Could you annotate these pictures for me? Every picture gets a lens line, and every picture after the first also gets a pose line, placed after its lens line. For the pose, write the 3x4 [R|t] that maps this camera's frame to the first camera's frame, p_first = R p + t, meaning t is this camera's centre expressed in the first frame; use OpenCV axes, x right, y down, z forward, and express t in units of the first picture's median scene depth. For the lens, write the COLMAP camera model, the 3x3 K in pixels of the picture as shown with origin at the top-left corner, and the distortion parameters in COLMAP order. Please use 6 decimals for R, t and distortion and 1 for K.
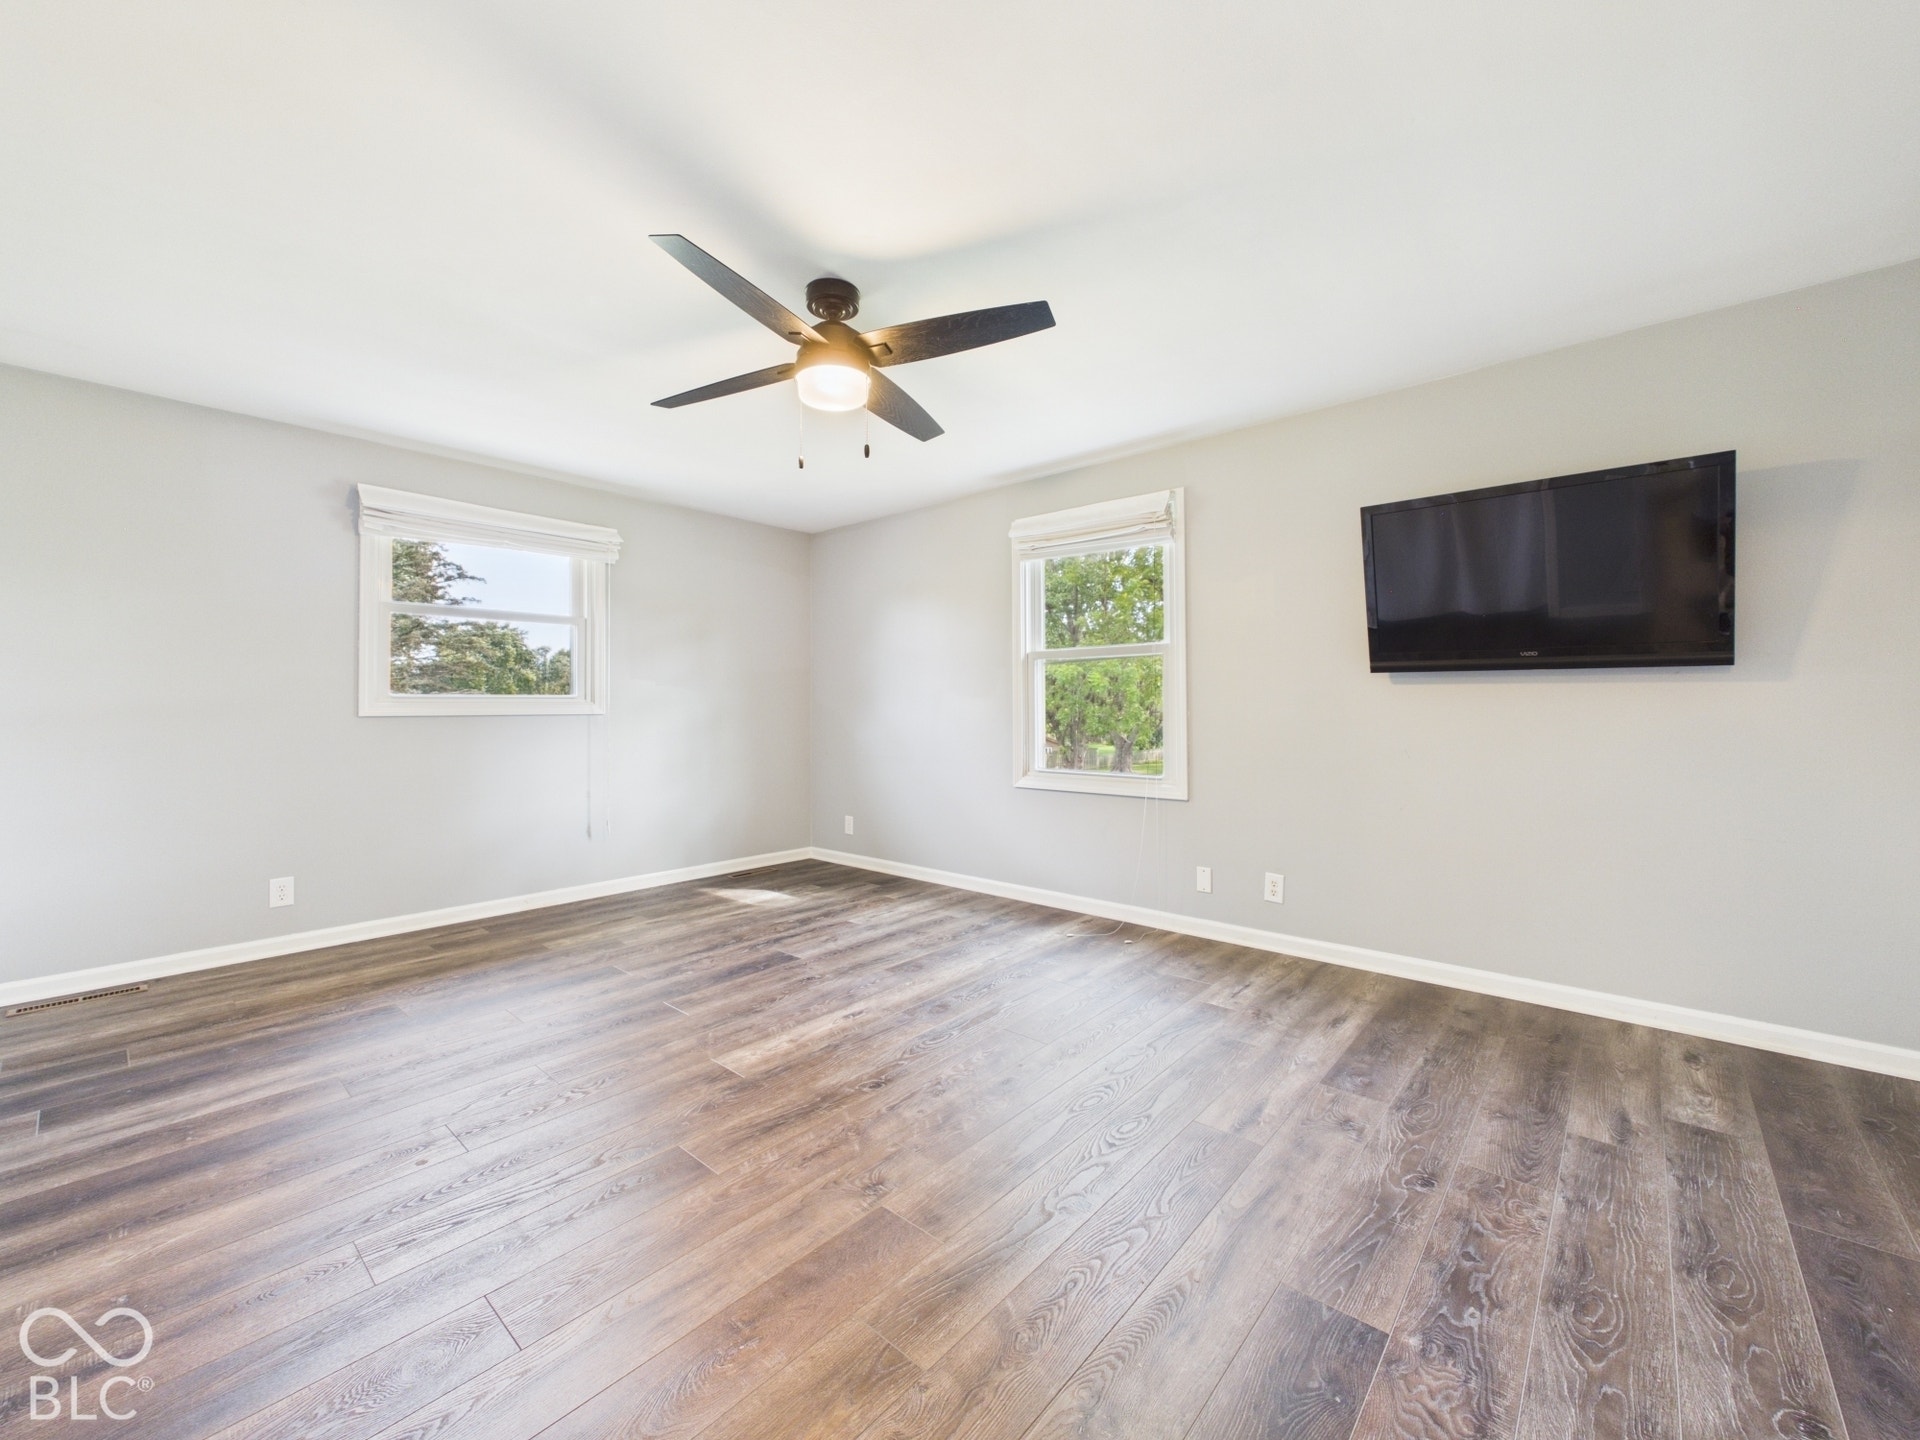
lens RADIAL K [[771.8, 0, 953.9], [0, 771.8, 709.2], [0, 0, 1]] dist [0.001566, 0.000193]
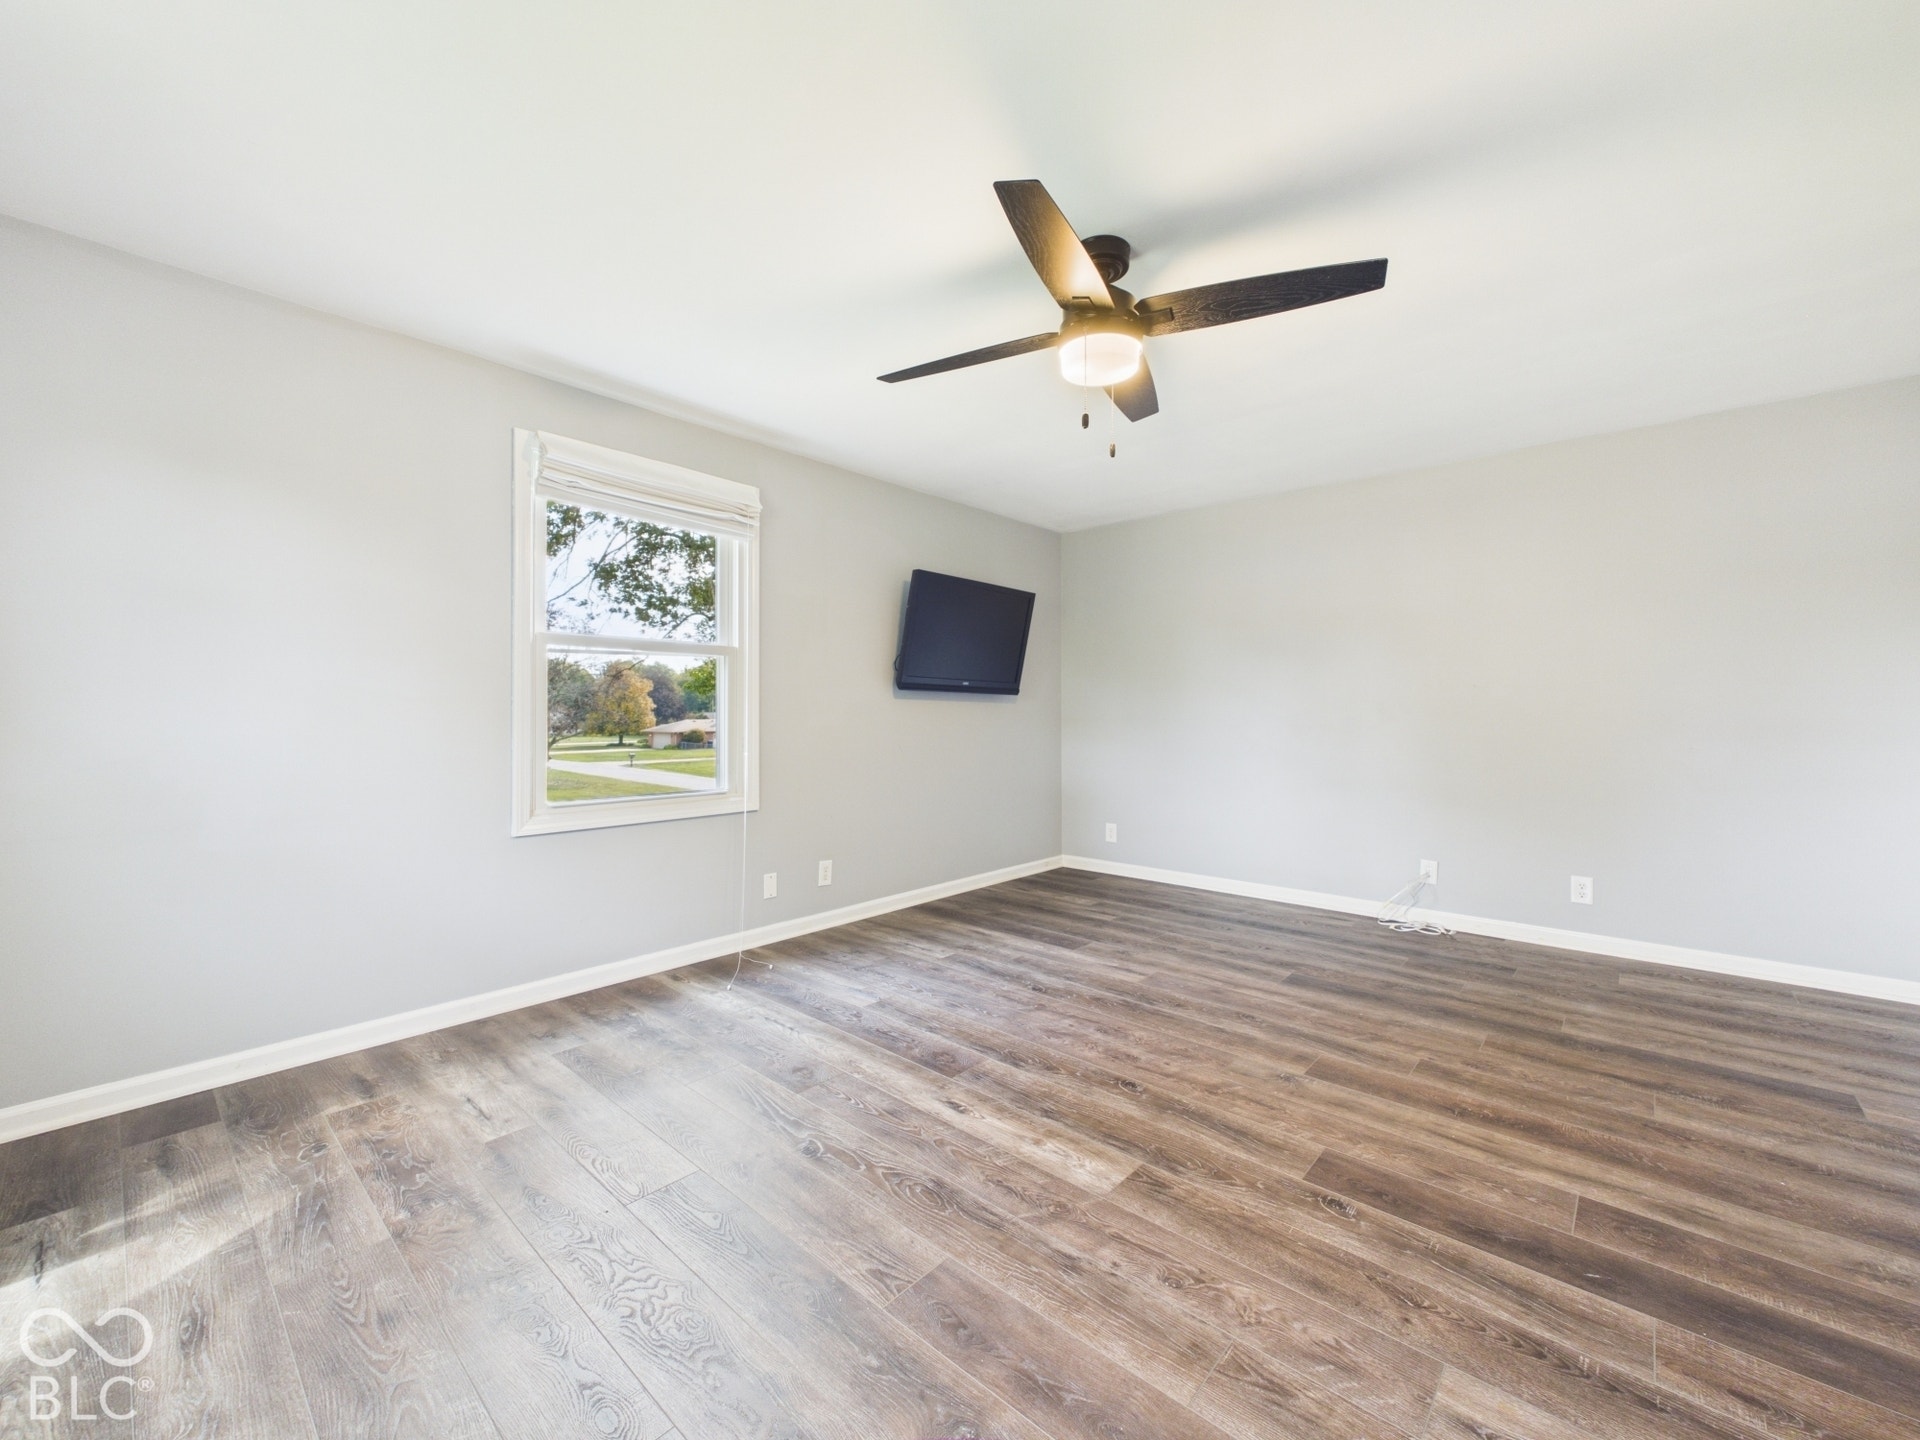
lens RADIAL K [[771.8, 0, 965.5], [0, 771.8, 722.0], [0, 0, 1]] dist [0.001566, 0.000193]
pose [[-0.000051, -0.004397, 0.999990, -0.894372], [0.003406, 0.999985, 0.004397, 0.004816], [-0.999994, 0.003407, -0.000037, 0.976686]]
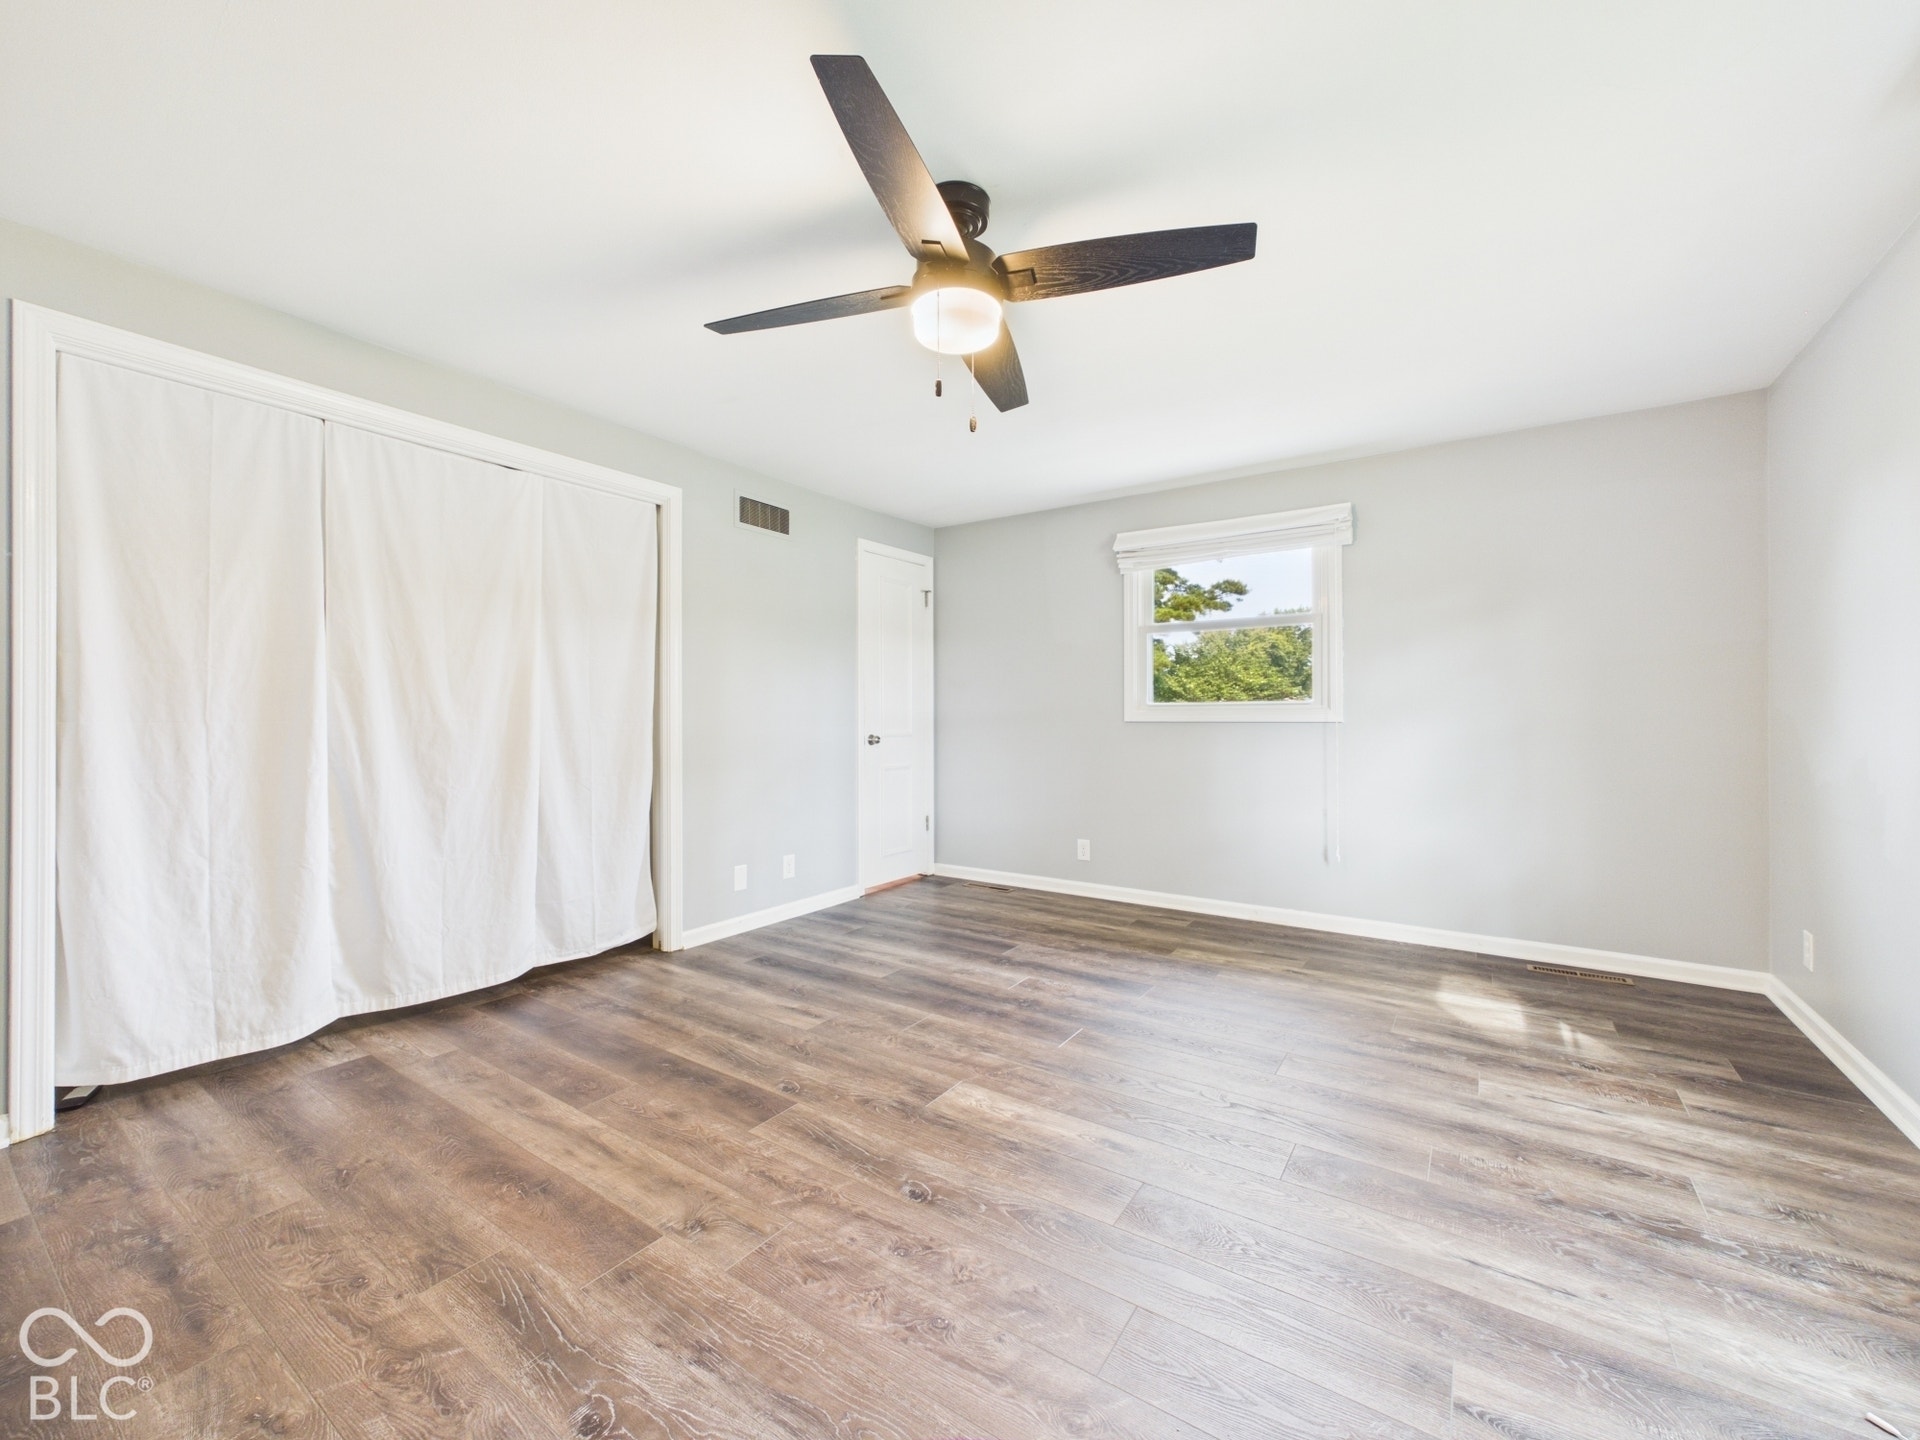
lens RADIAL K [[771.8, 0, 962.6], [0, 771.8, 714.1], [0, 0, 1]] dist [0.001566, 0.000193]
pose [[0.129113, 0.000842, -0.991629, 0.552110], [-0.001556, 0.999999, 0.000646, -0.002942], [0.991629, 0.001459, 0.129114, 0.759080]]
